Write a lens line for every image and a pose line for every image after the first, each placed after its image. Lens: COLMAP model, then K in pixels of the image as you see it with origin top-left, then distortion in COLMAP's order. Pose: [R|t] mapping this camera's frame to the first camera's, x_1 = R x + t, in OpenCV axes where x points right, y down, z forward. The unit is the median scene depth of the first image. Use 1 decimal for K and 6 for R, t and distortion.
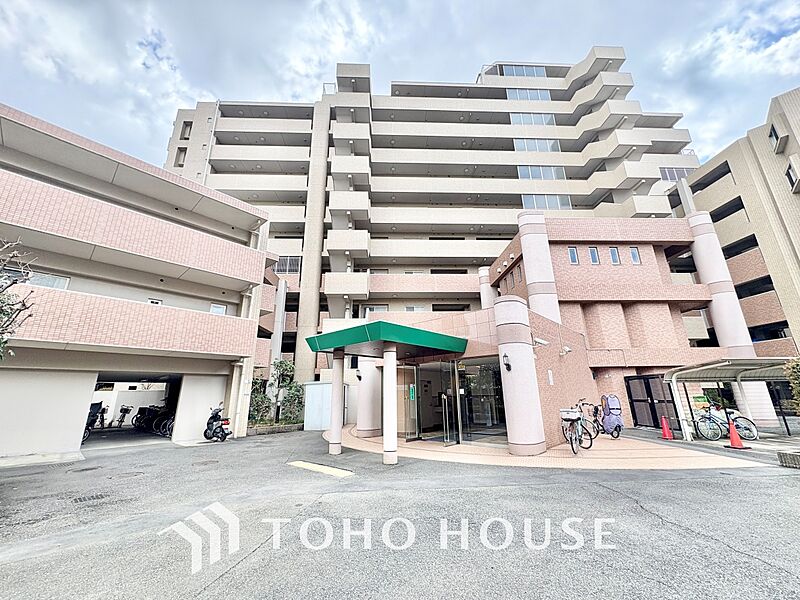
lens RADIAL K [[320.3, 0, 398.2], [0, 320.3, 298.0], [0, 0, 1]] dist [-0.001768, 0.000679]
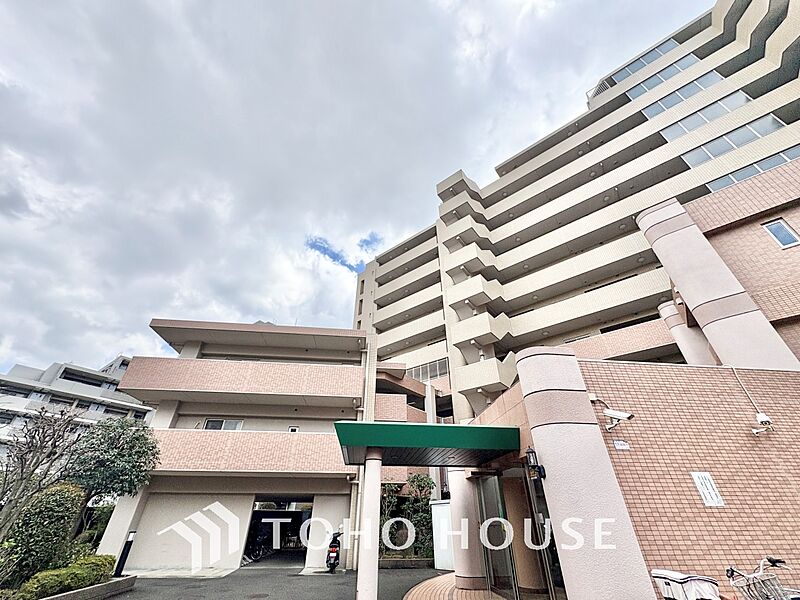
lens RADIAL K [[320.3, 0, 400.6], [0, 320.3, 299.7], [0, 0, 1]] dist [-0.001768, 0.000679]
pose [[0.752485, -0.359193, -0.552039, 0.319607], [0.179486, 0.918303, -0.352851, 0.049254], [0.633681, 0.166431, 0.755479, 0.187636]]
